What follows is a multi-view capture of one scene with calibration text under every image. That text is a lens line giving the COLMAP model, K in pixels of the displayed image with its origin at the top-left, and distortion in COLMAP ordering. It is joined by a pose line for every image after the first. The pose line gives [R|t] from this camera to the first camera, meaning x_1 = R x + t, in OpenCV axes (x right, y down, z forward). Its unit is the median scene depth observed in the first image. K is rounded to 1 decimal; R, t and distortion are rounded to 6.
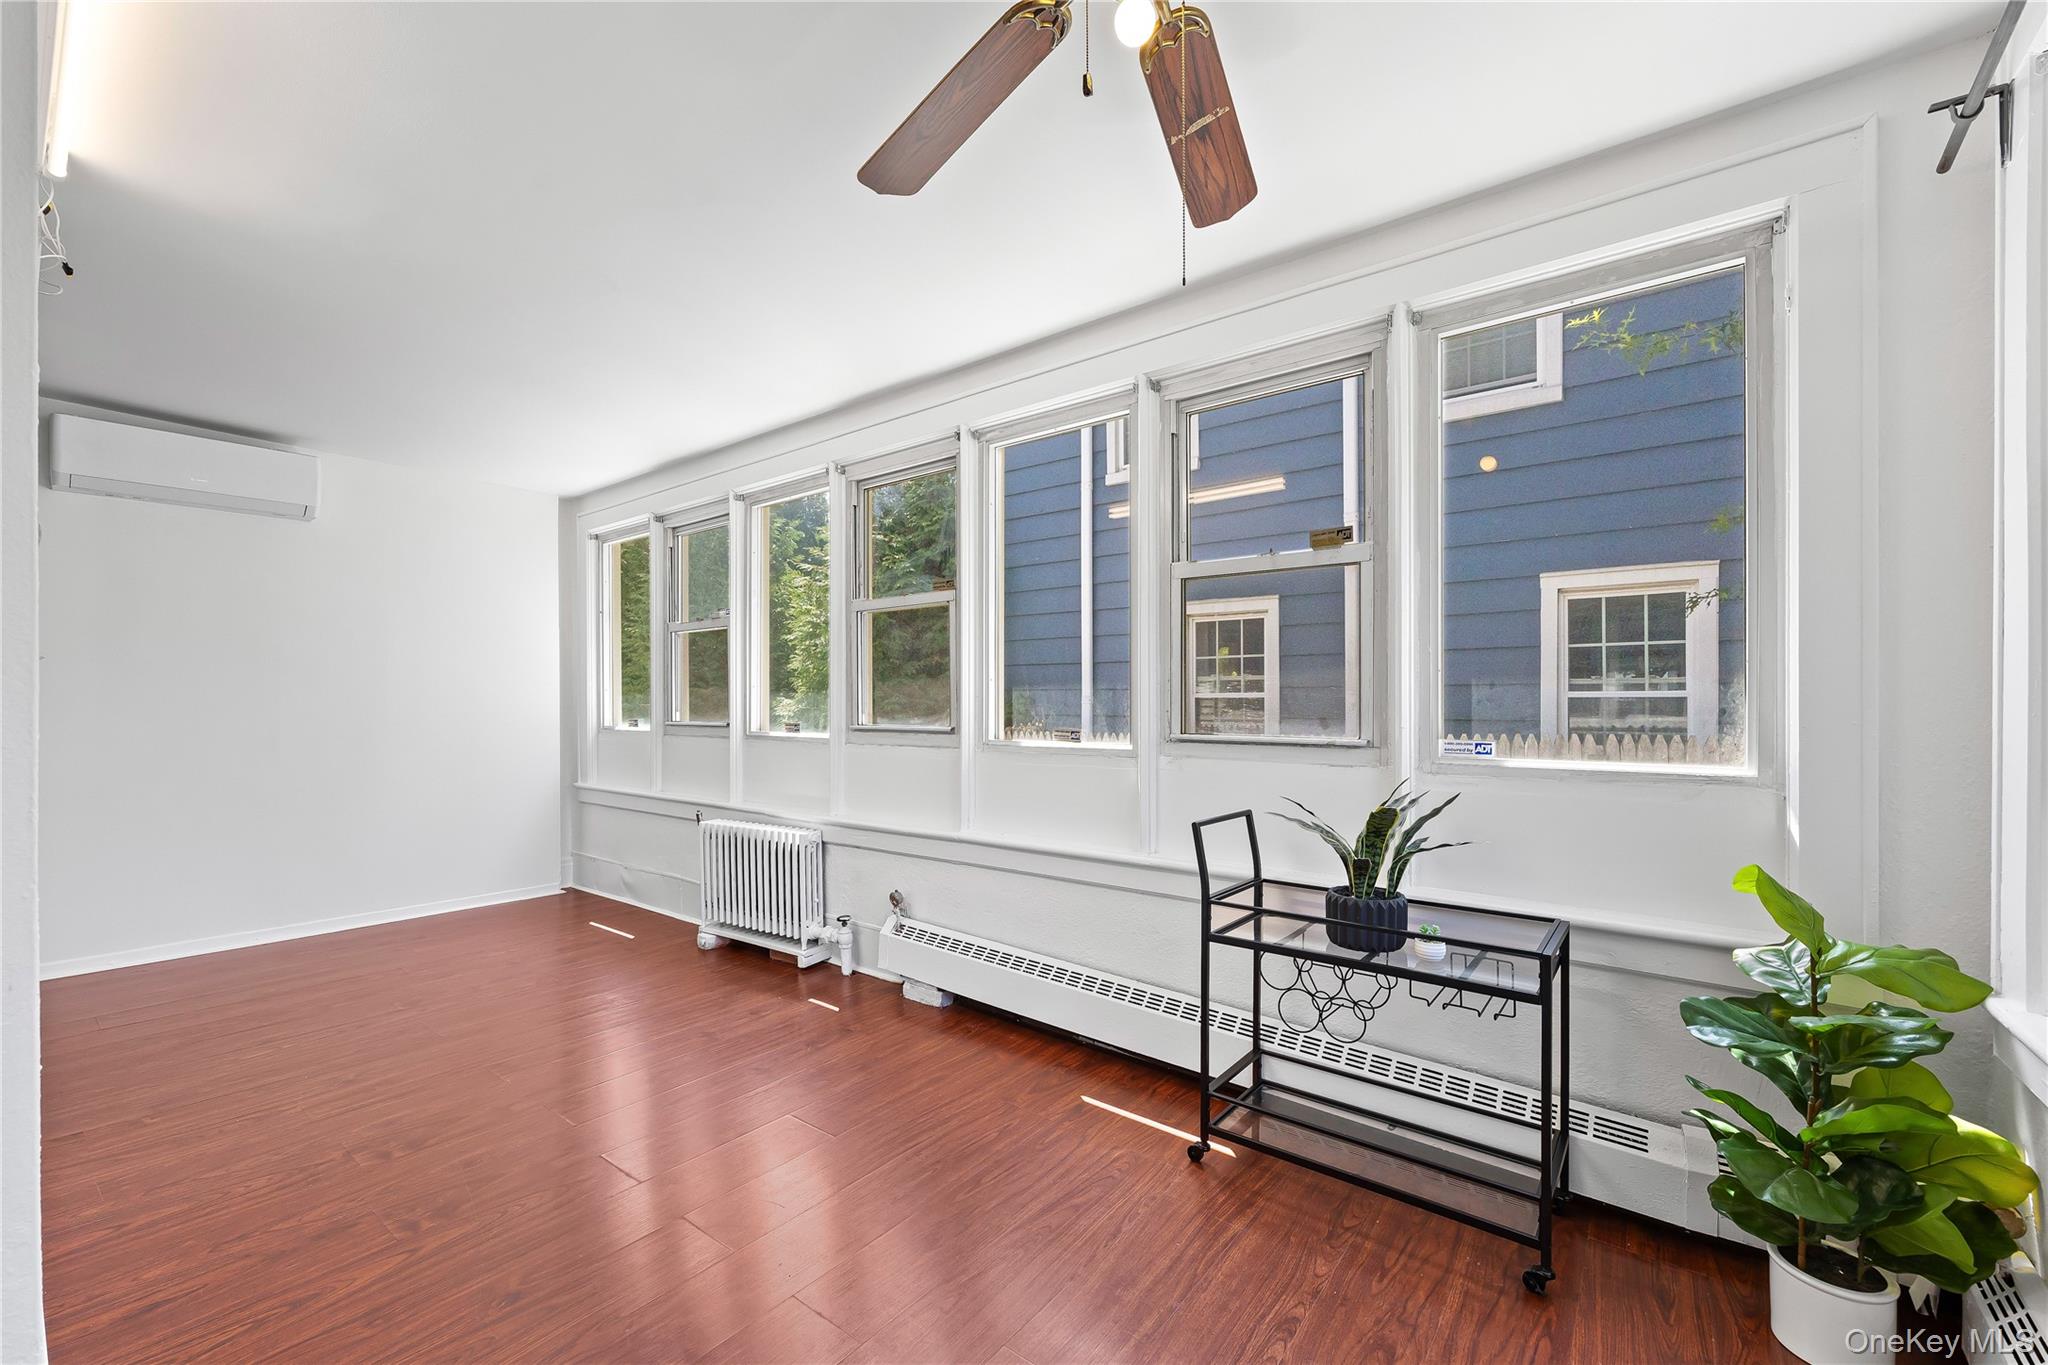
lens RADIAL K [[844.0, 0, 1022.3], [0, 844.0, 695.0], [0, 0, 1]] dist [-0.002036, -0.000137]
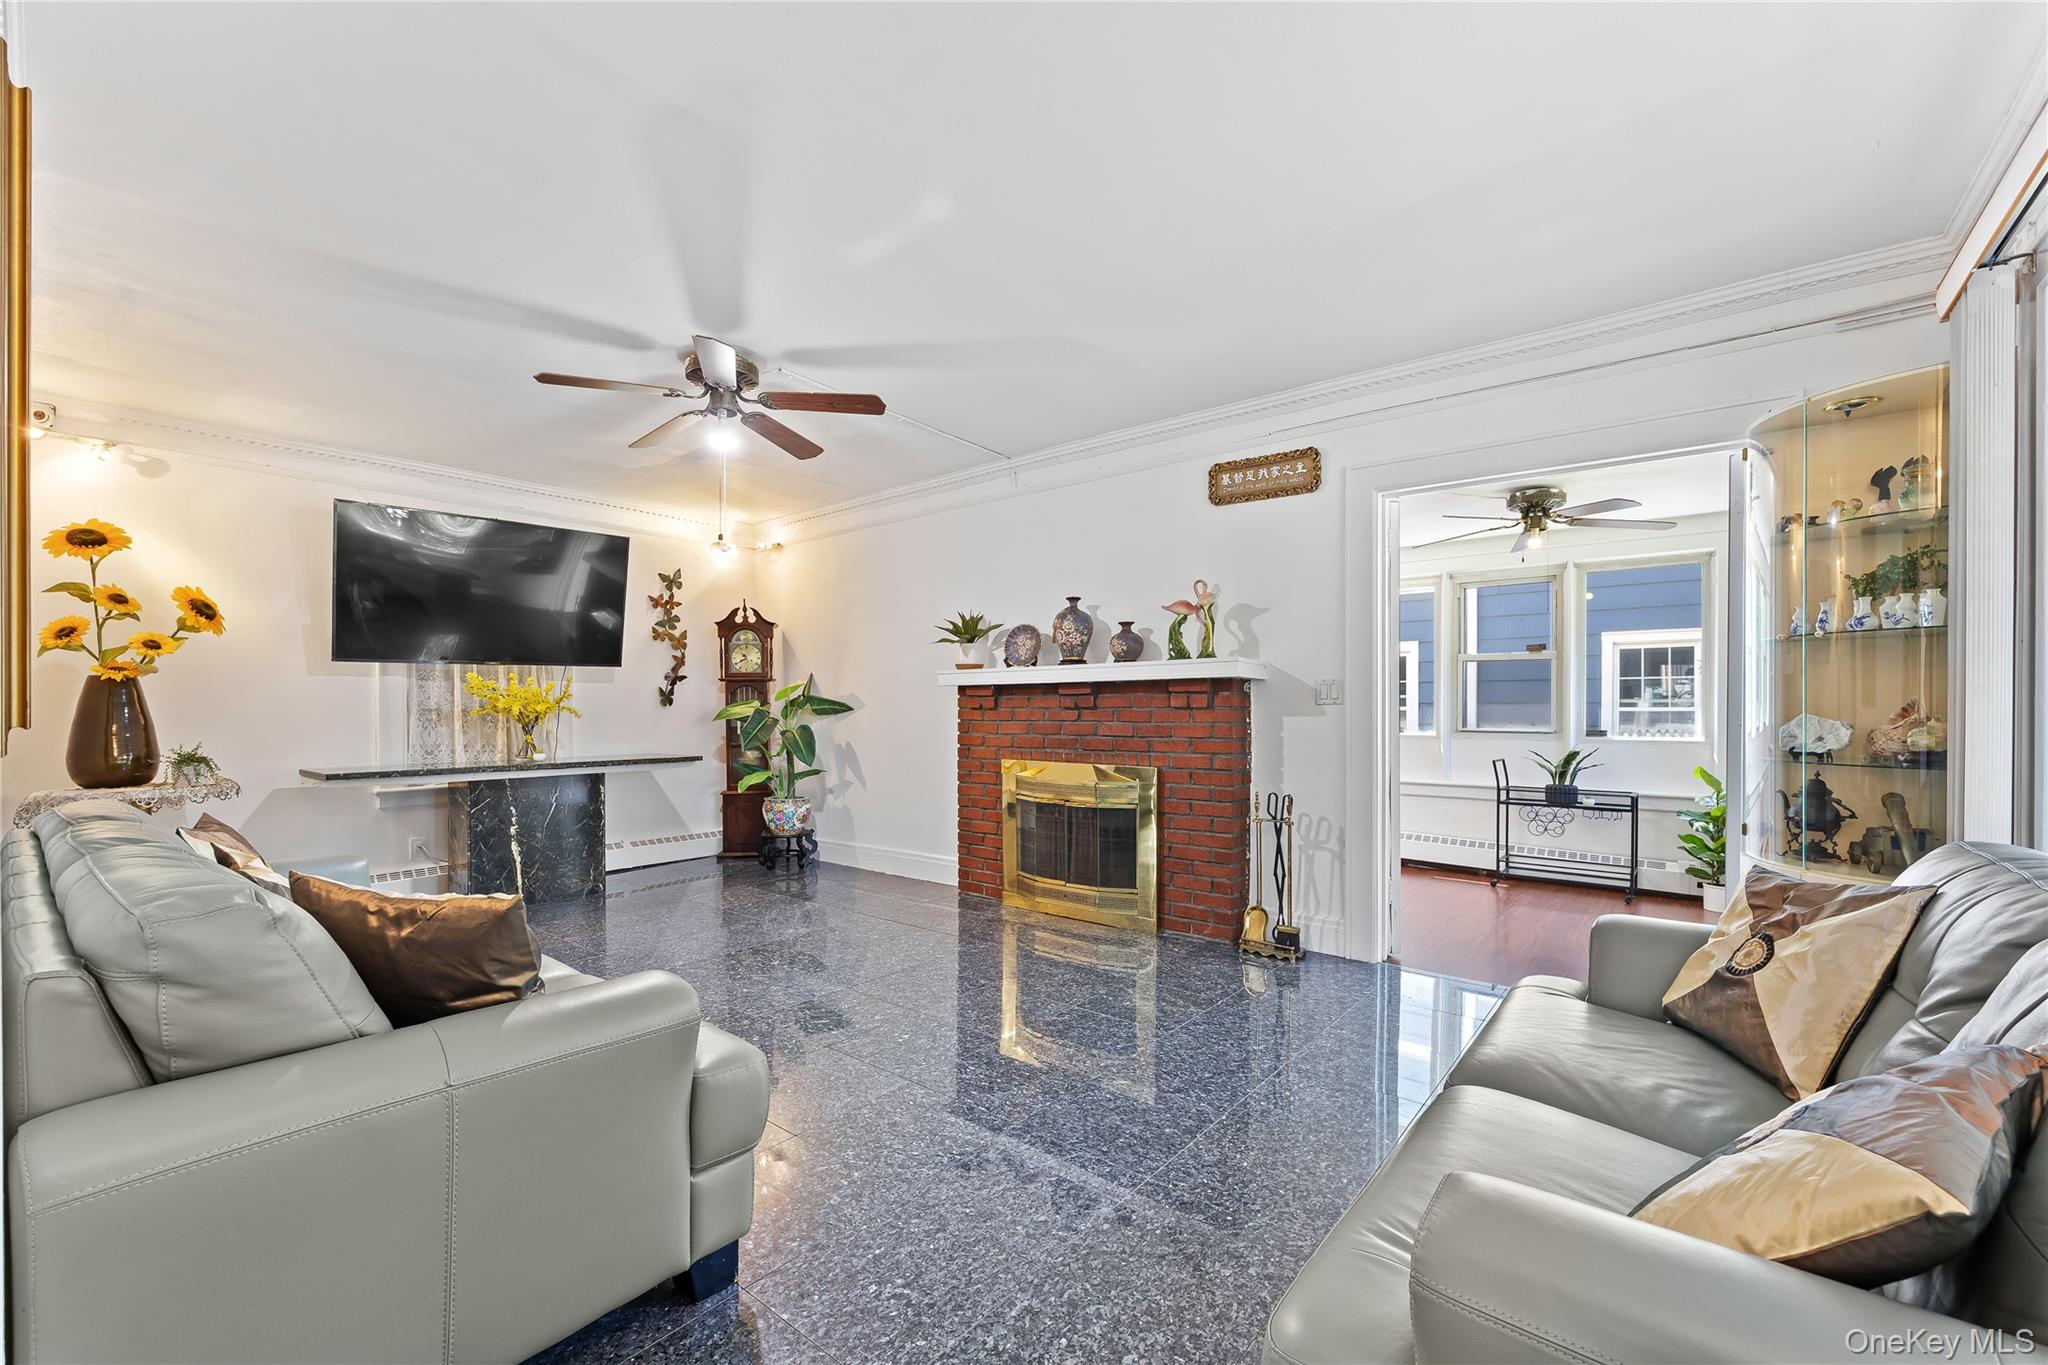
lens RADIAL K [[844.0, 0, 1023.3], [0, 844.0, 702.7], [0, 0, 1]] dist [-0.002036, -0.000137]
pose [[0.999790, 0.005824, -0.019650, -1.124988], [-0.005796, 0.999982, 0.001467, -0.023001], [0.019658, -0.001353, 0.999806, -1.545462]]
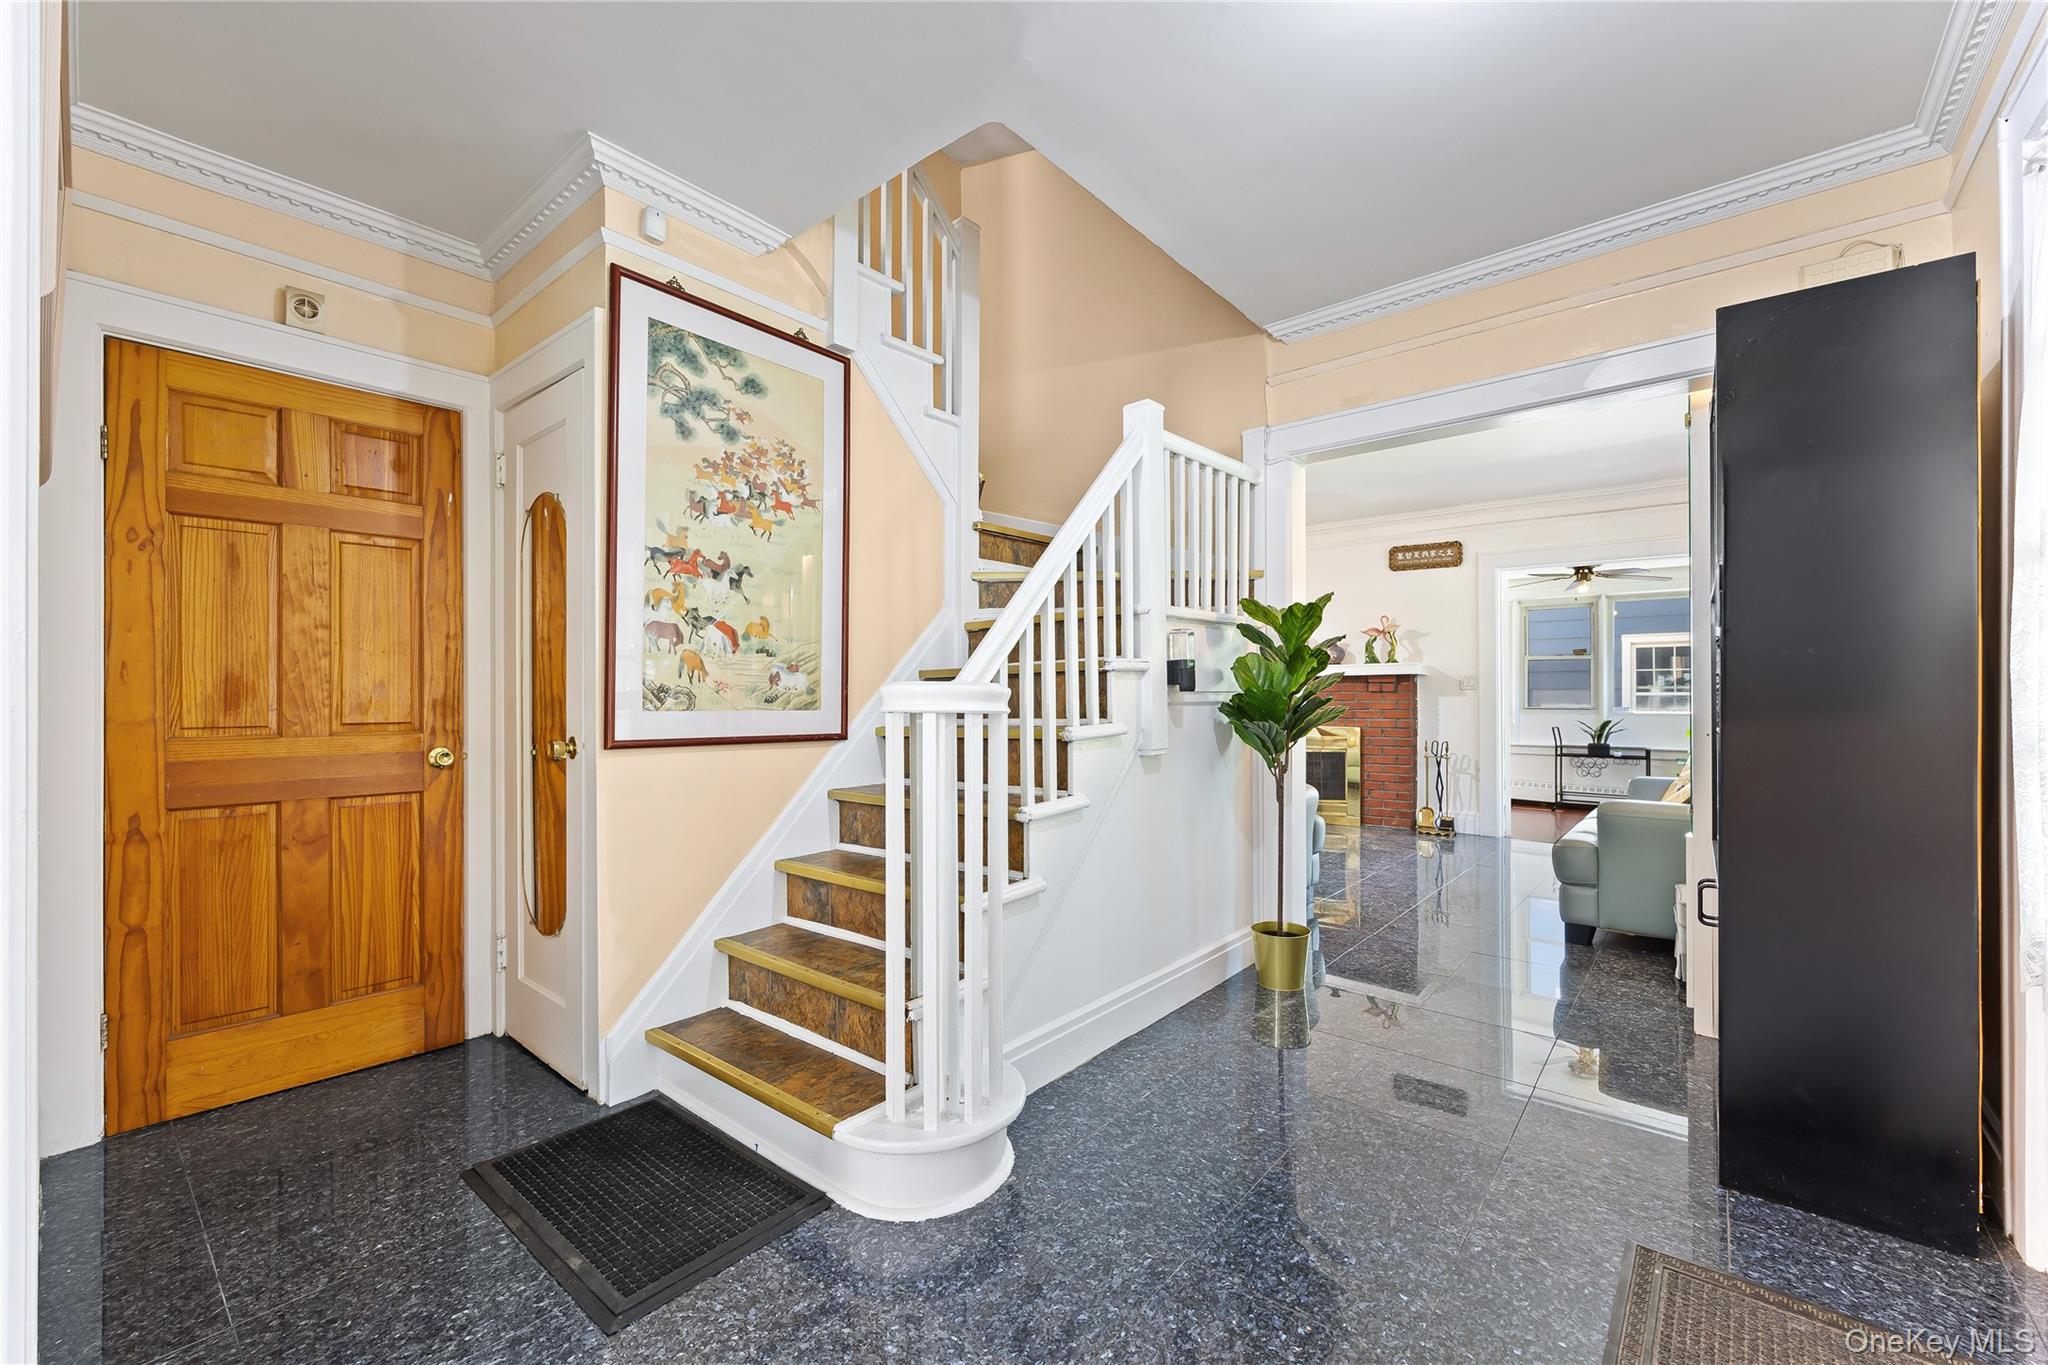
lens RADIAL K [[844.0, 0, 1021.5], [0, 844.0, 684.5], [0, 0, 1]] dist [-0.002036, -0.000137]
pose [[0.999452, 0.002652, -0.032982, -1.988808], [-0.002907, 0.999966, -0.007701, -0.011276], [0.032960, 0.007793, 0.999426, -2.803246]]
